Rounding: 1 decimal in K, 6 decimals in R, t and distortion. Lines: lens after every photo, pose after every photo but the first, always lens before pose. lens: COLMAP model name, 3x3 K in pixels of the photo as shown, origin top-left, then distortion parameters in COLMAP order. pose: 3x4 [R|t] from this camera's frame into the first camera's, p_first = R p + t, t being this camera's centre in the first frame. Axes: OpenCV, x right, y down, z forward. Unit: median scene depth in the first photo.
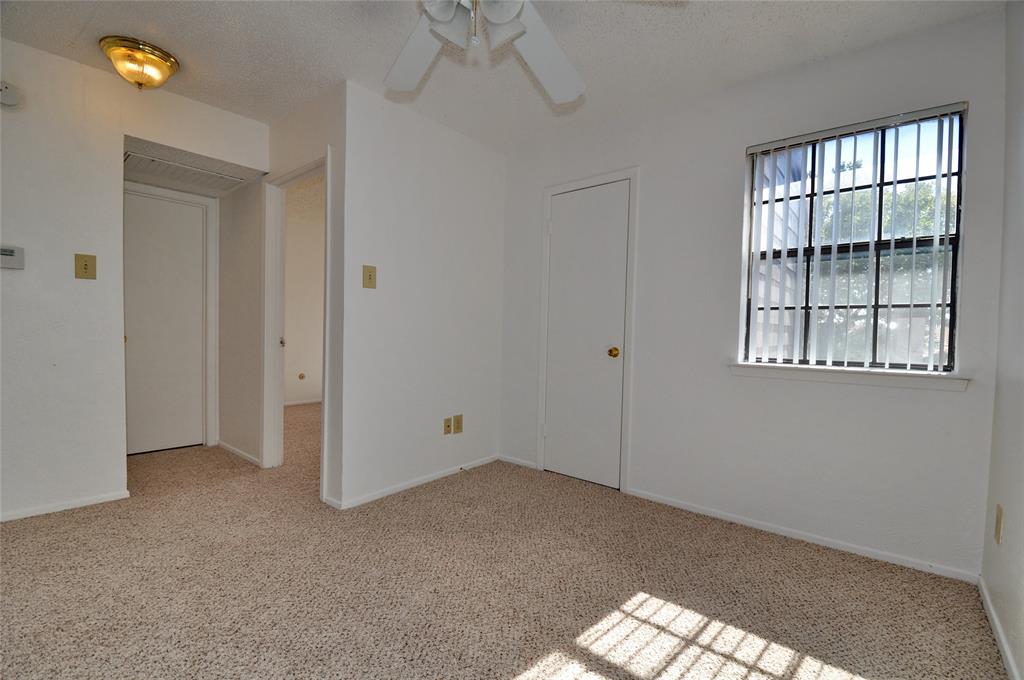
lens RADIAL K [[445.6, 0, 511.2], [0, 445.6, 349.7], [0, 0, 1]] dist [-0.001204, -0.012110]
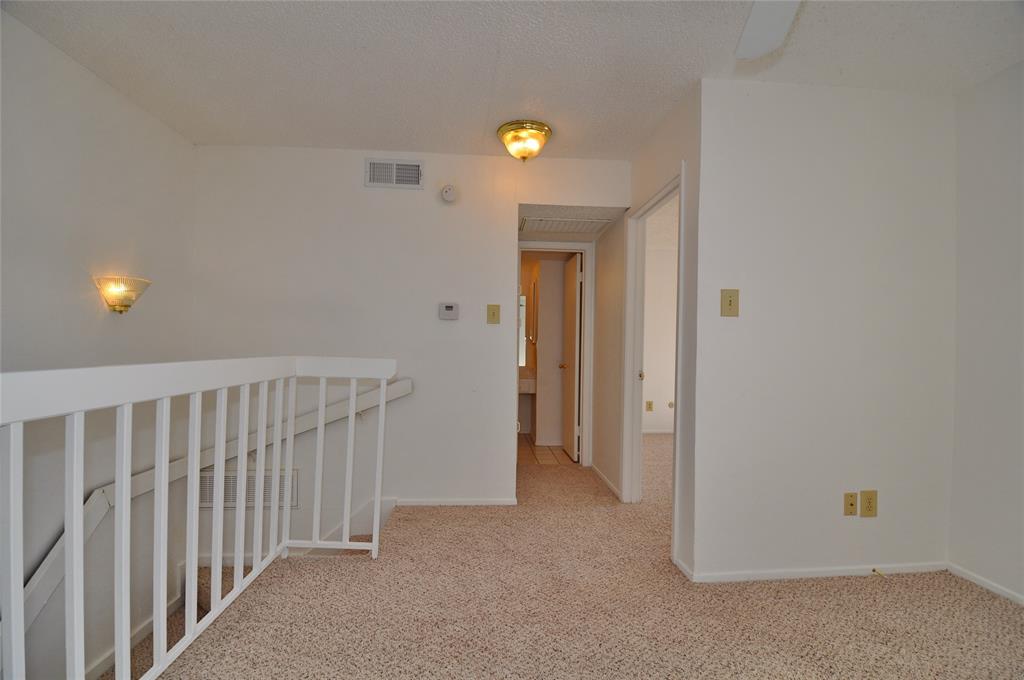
lens RADIAL K [[445.6, 0, 511.2], [0, 445.6, 349.7], [0, 0, 1]] dist [-0.001204, -0.012110]
pose [[0.691146, -0.008923, -0.722661, -0.007250], [-0.026611, 0.998932, -0.037784, -0.036778], [0.722226, 0.045345, 0.690170, 0.146402]]
